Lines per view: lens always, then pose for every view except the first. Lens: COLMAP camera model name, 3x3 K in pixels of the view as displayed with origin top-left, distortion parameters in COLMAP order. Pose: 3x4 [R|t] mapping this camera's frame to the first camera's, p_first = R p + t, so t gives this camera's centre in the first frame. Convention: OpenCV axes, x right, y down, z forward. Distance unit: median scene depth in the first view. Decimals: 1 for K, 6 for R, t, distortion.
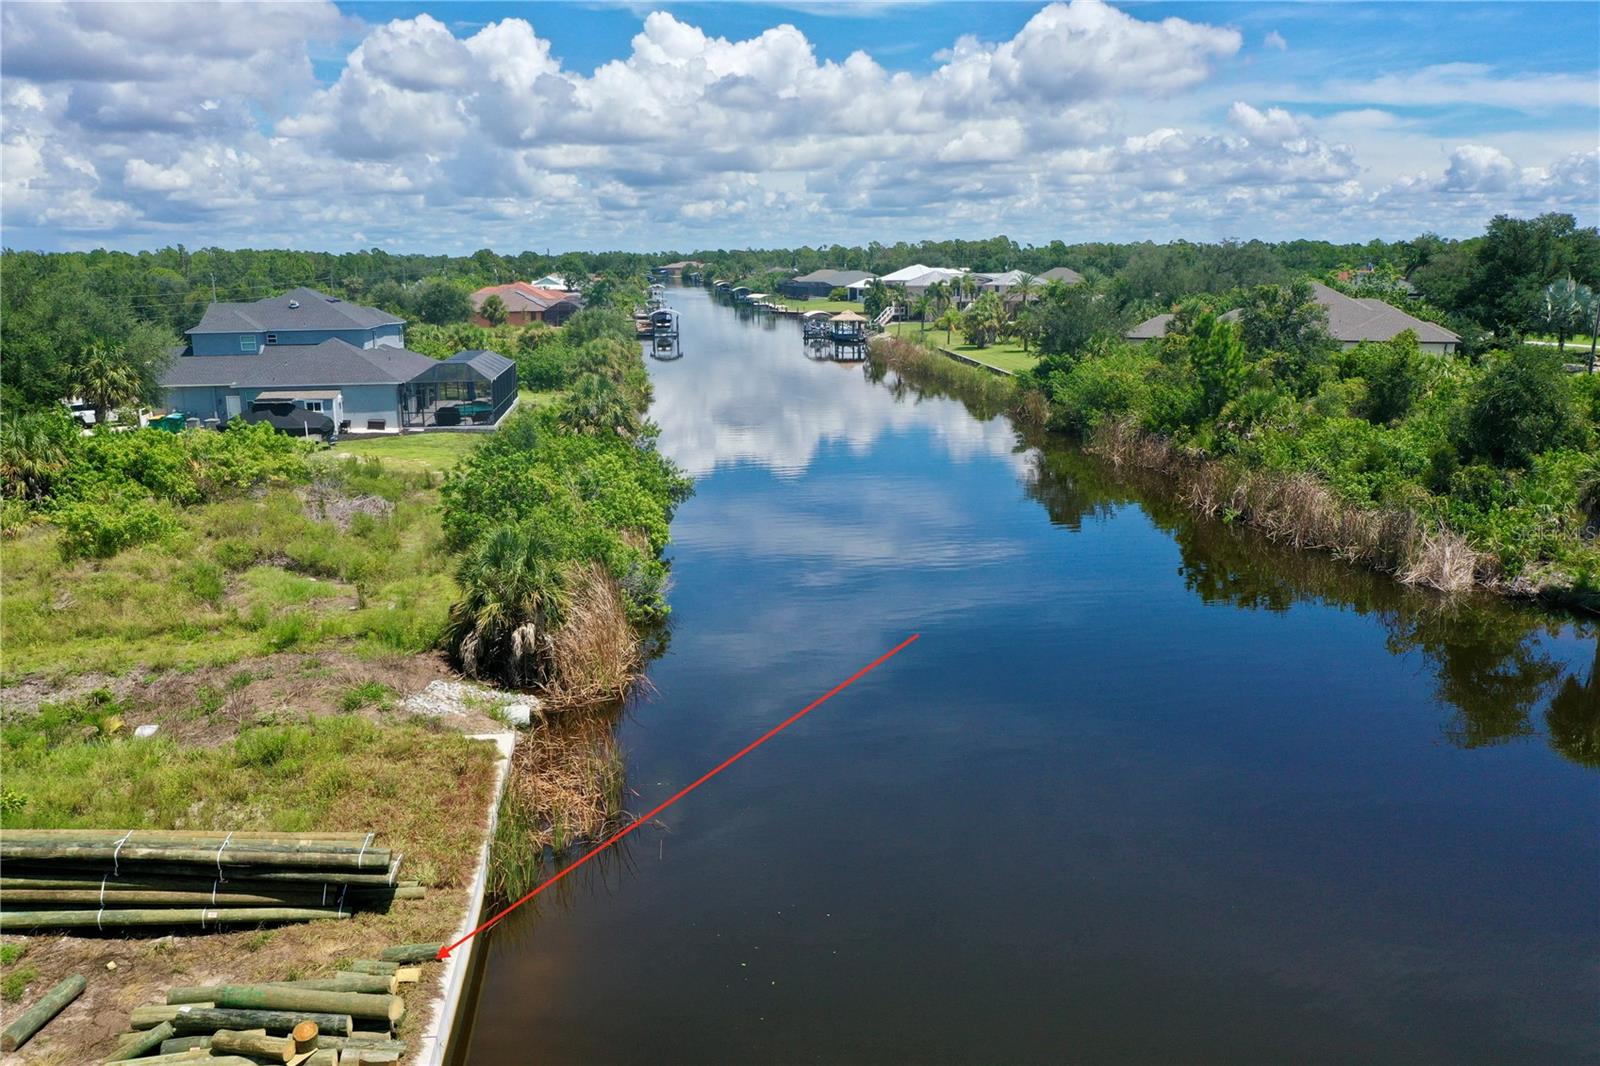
lens RADIAL K [[1259.5, 0, 800.0], [0, 1259.5, 533.0], [0, 0, 1]] dist [-0.010553, 0.005633]
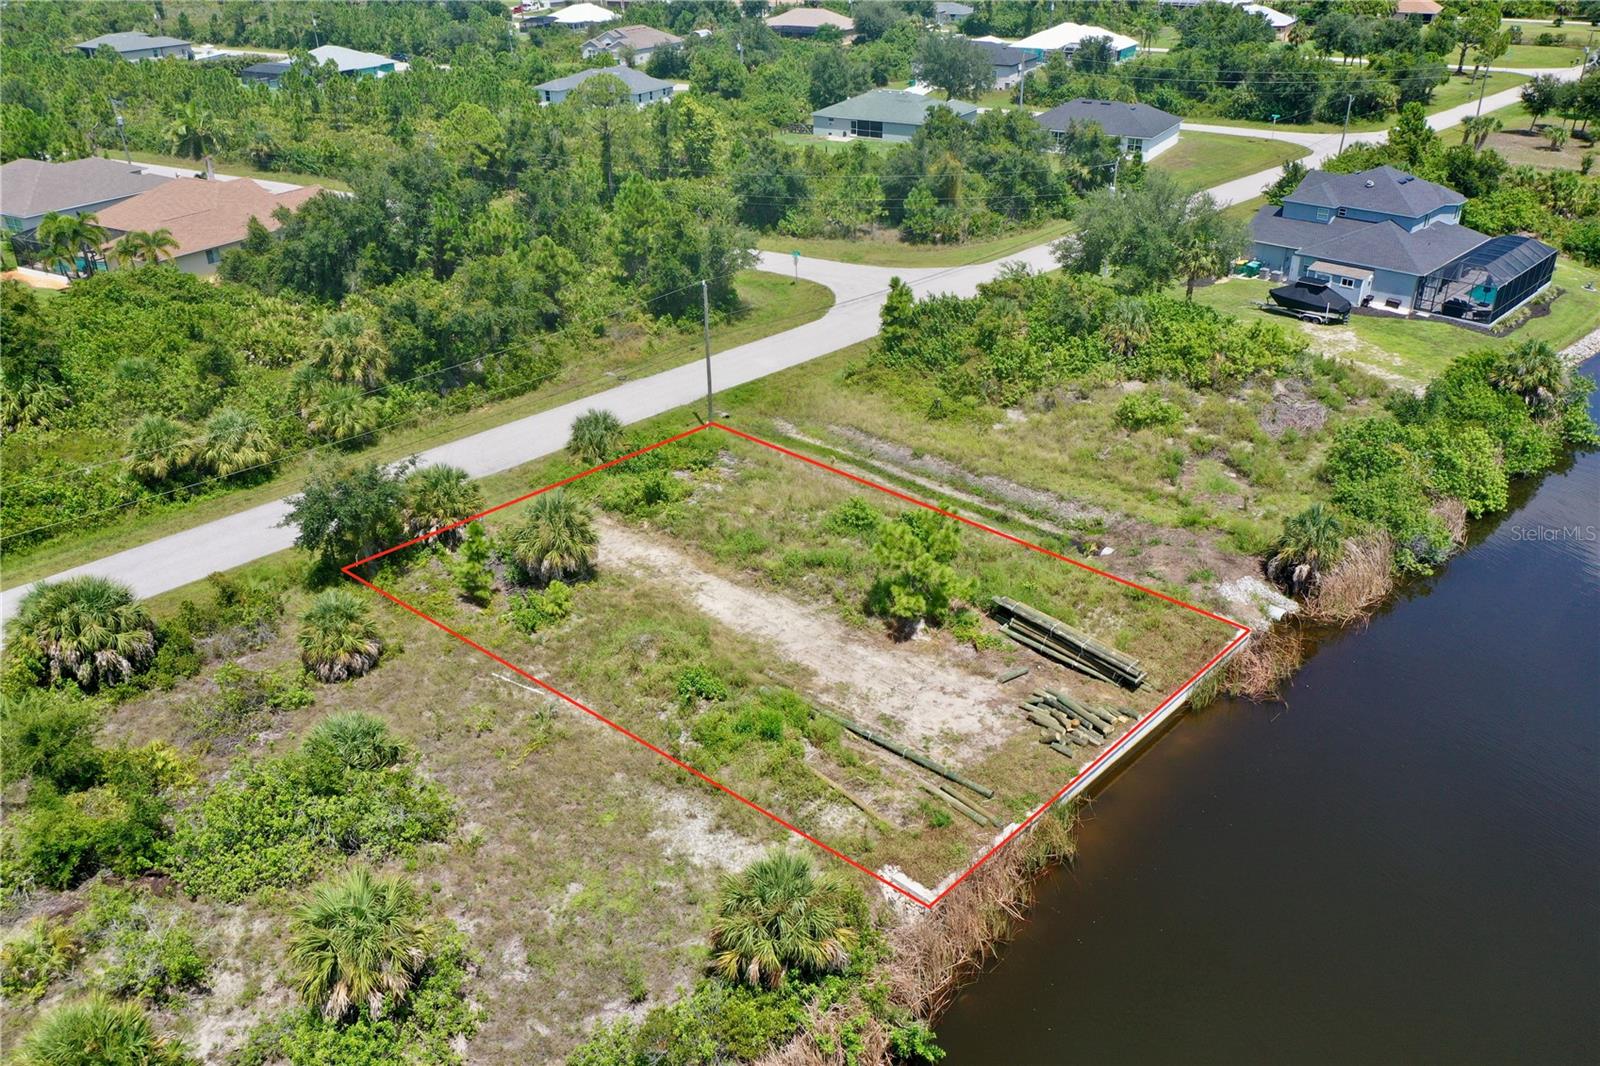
lens RADIAL K [[1259.5, 0, 800.0], [0, 1259.5, 533.0], [0, 0, 1]] dist [-0.010553, 0.005633]
pose [[0.637420, 0.356587, -0.683038, 0.301487], [-0.162946, 0.928802, 0.332828, -0.255651], [0.753090, -0.100853, 0.650141, -0.390463]]
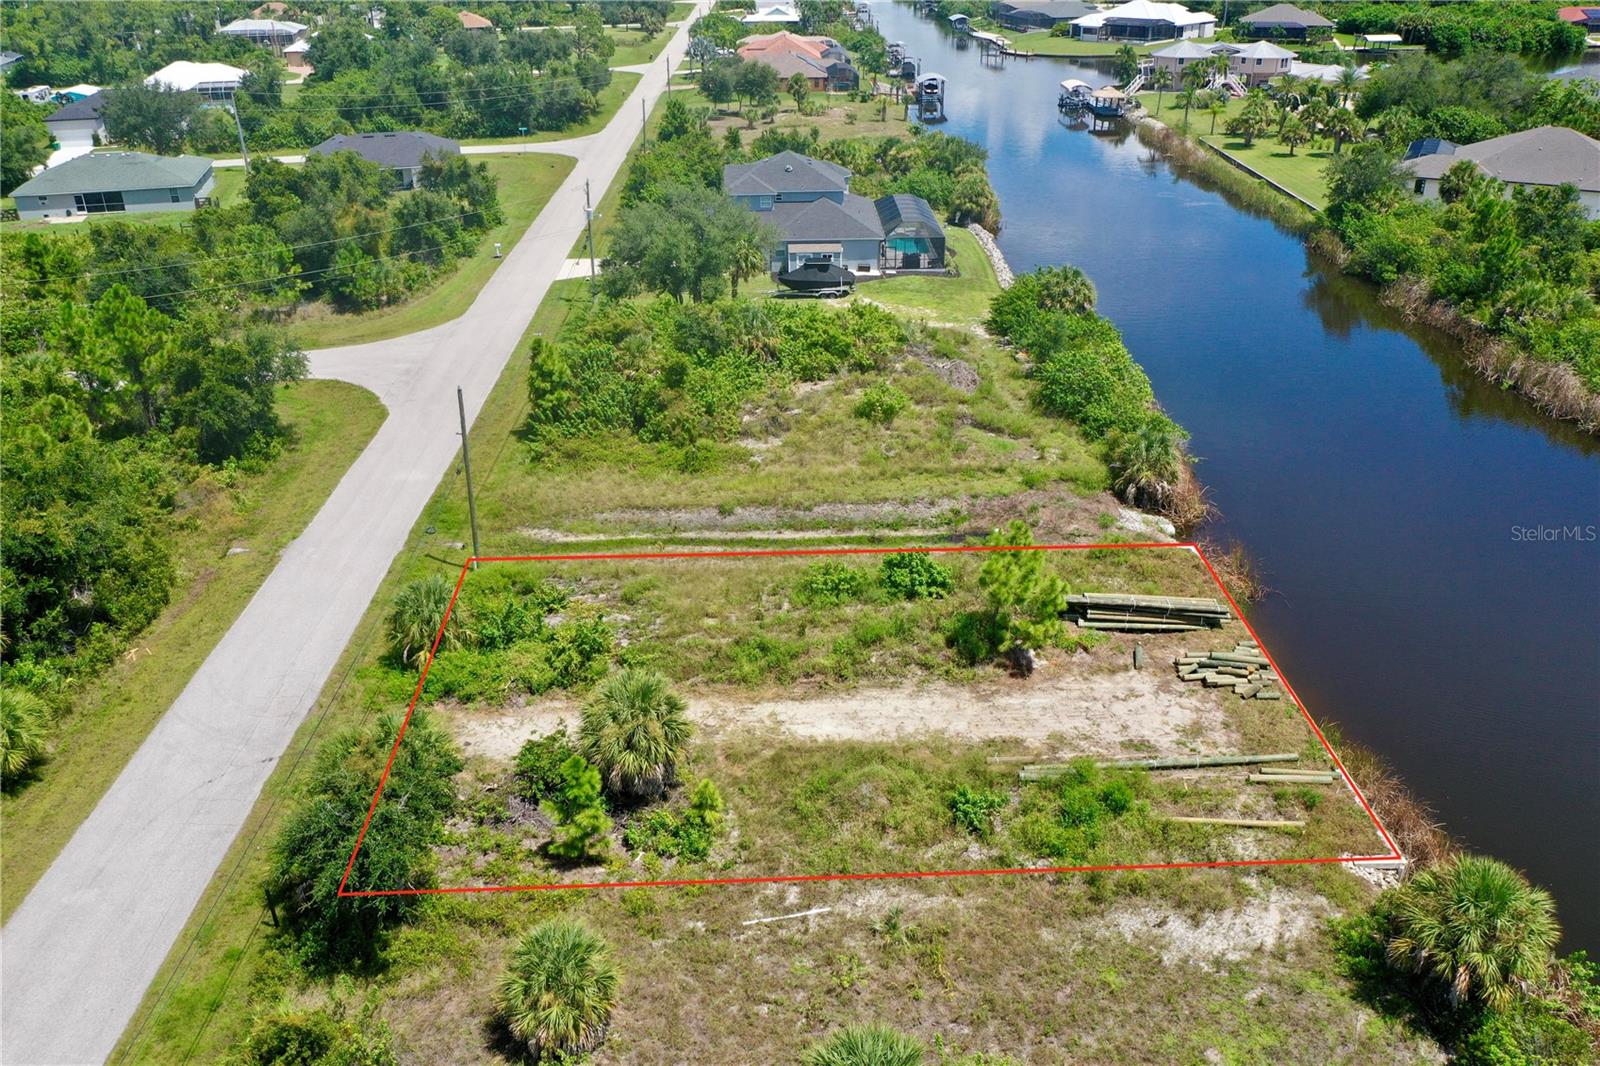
lens RADIAL K [[1259.5, 0, 800.0], [0, 1259.5, 533.0], [0, 0, 1]] dist [-0.010553, 0.005633]
pose [[0.995234, 0.042729, -0.087653, -0.355125], [-0.019810, 0.968735, 0.247305, -0.190988], [0.095480, -0.244390, 0.964965, -0.574418]]
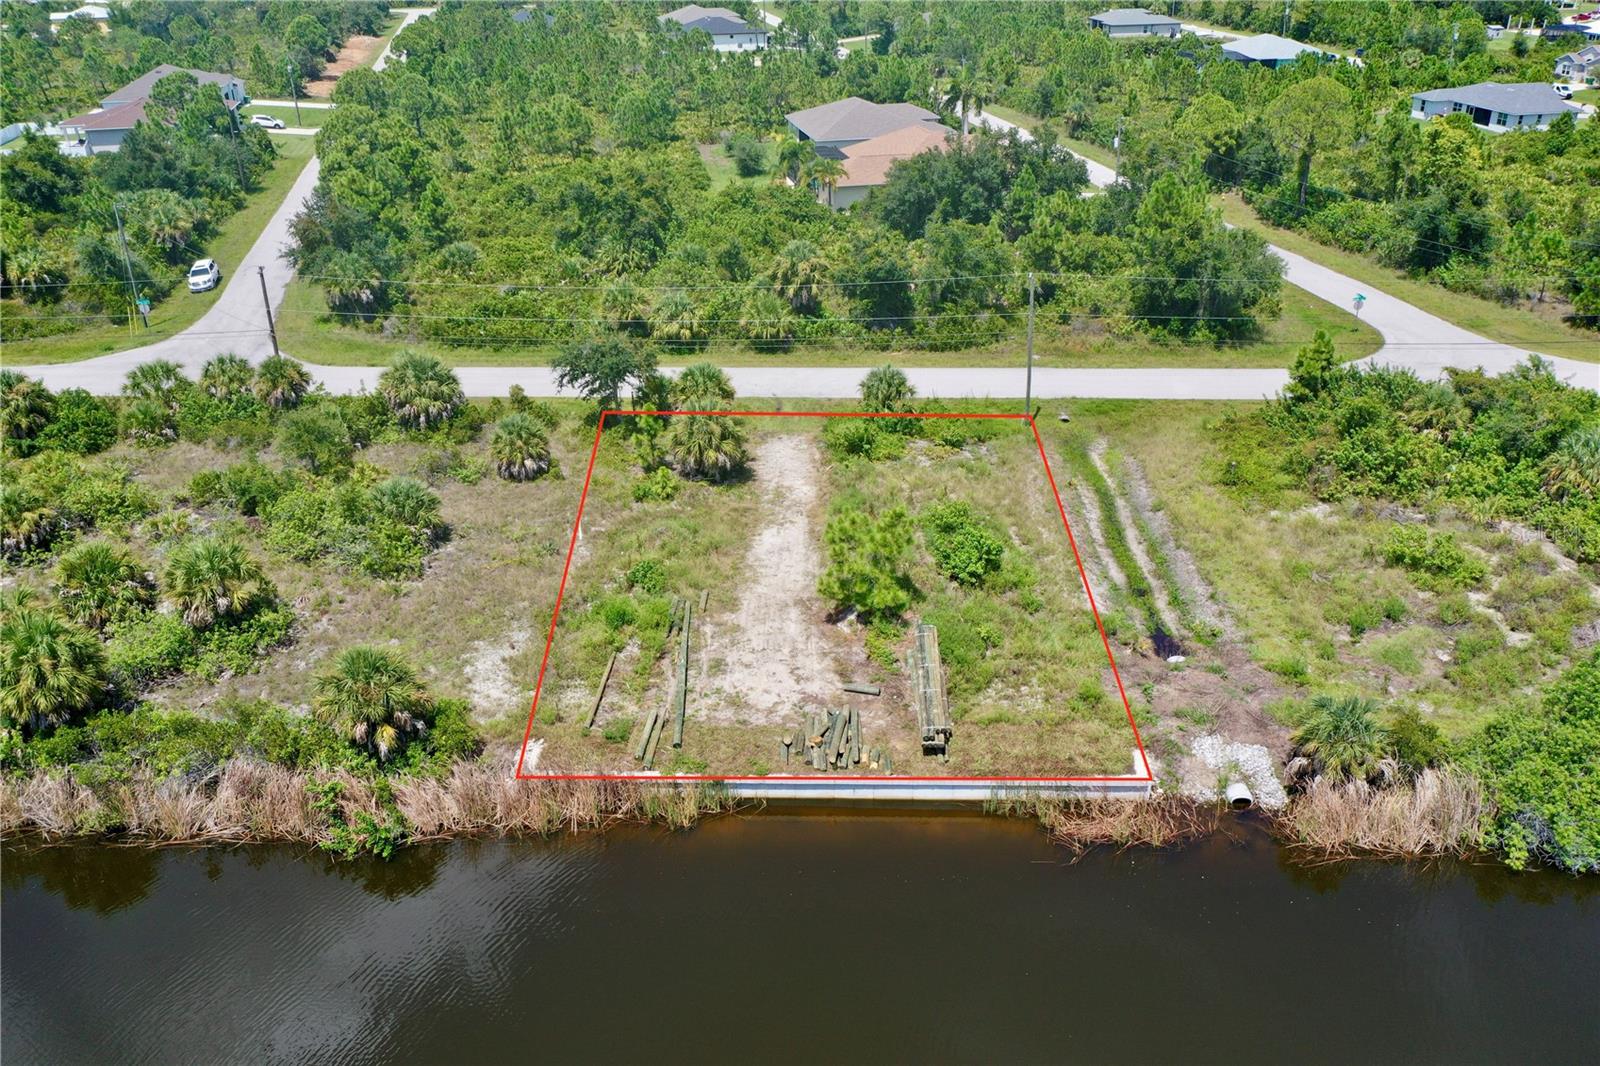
lens RADIAL K [[1259.5, 0, 800.0], [0, 1259.5, 533.0], [0, 0, 1]] dist [-0.010553, 0.005633]
pose [[-0.154120, 0.460954, -0.873939, 0.548933], [-0.198177, 0.852111, 0.484389, -0.399928], [0.967974, 0.247848, -0.039977, 0.274652]]
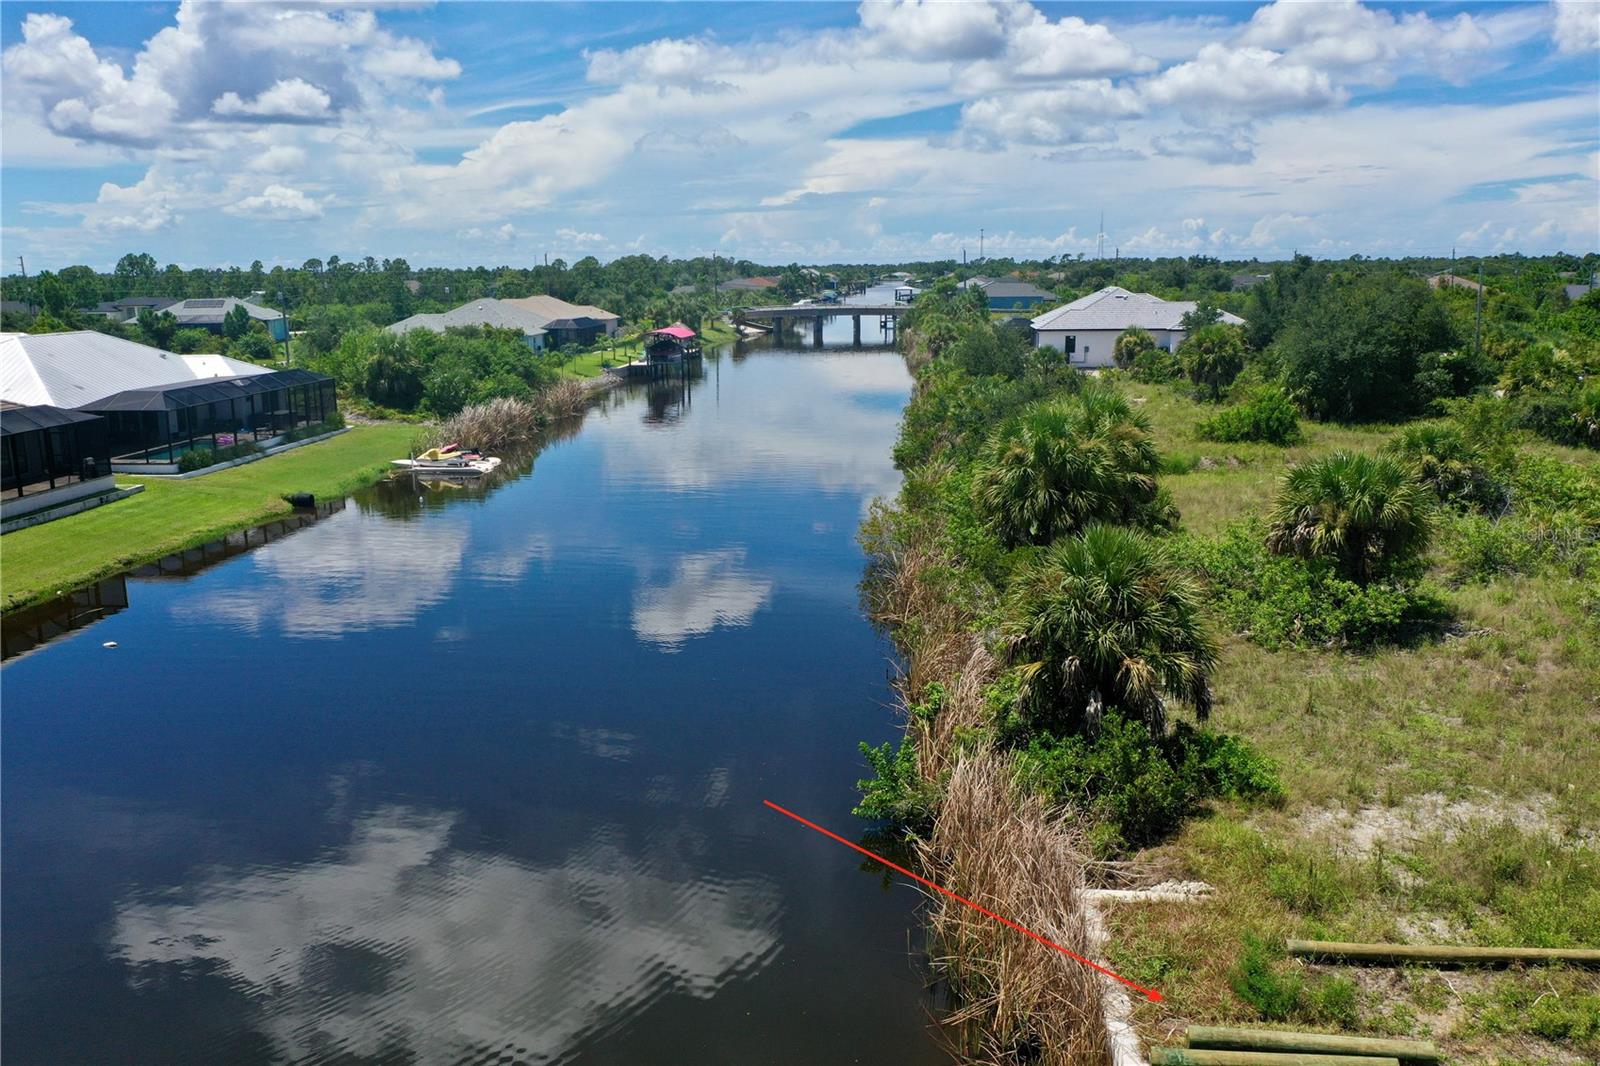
lens RADIAL K [[1259.5, 0, 800.0], [0, 1259.5, 533.0], [0, 0, 1]] dist [-0.010553, 0.005633]
pose [[-0.976924, -0.024801, 0.212144, -0.059268], [0.063921, 0.913765, 0.401183, -0.072495], [-0.203800, 0.405485, -0.891093, 0.395150]]
